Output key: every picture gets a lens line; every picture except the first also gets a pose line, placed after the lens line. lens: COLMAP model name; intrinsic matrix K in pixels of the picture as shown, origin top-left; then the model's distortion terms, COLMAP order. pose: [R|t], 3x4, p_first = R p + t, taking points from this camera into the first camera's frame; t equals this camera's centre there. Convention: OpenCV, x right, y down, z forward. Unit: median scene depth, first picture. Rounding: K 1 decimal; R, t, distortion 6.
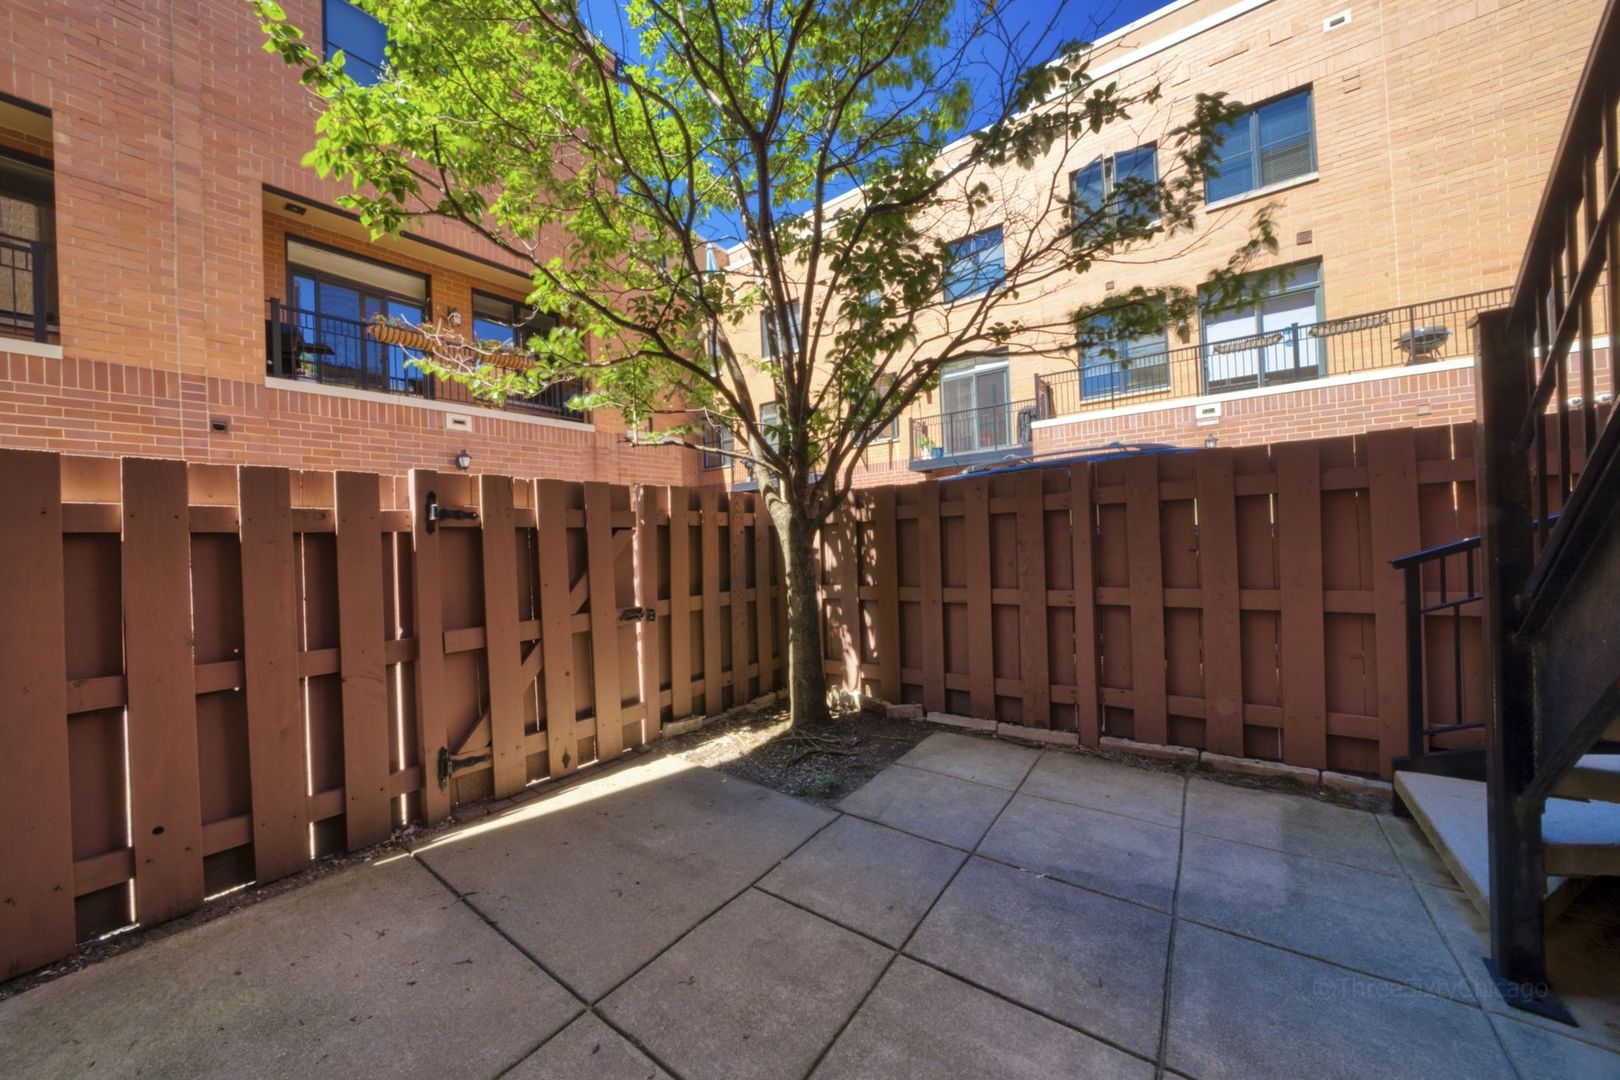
lens RADIAL K [[583.5, 0, 810.0], [0, 583.5, 540.0], [0, 0, 1]] dist [0.006431, 0.000004]
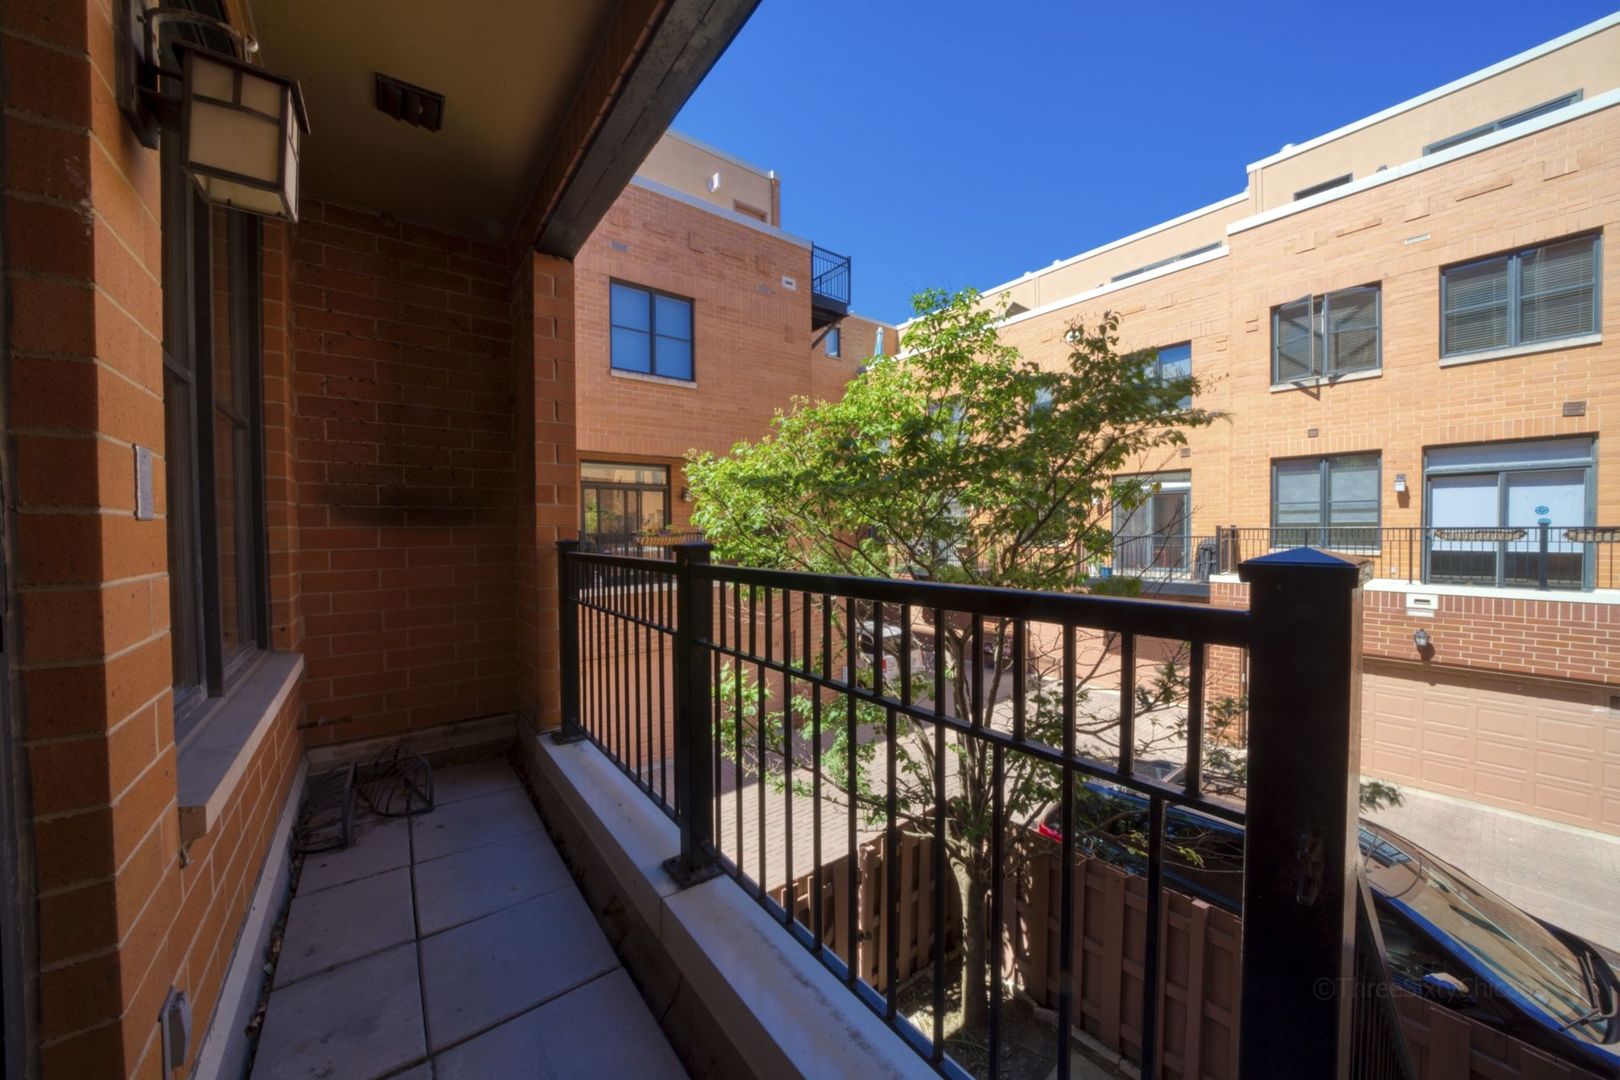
lens RADIAL K [[601.7, 0, 801.2], [0, 601.7, 538.2], [0, 0, 1]] dist [-0.012011, 0.007850]
pose [[0.965313, 0.041481, -0.257778, -0.029783], [-0.034305, 0.998890, 0.032276, -0.317484], [0.258831, -0.022314, 0.965665, -0.170876]]
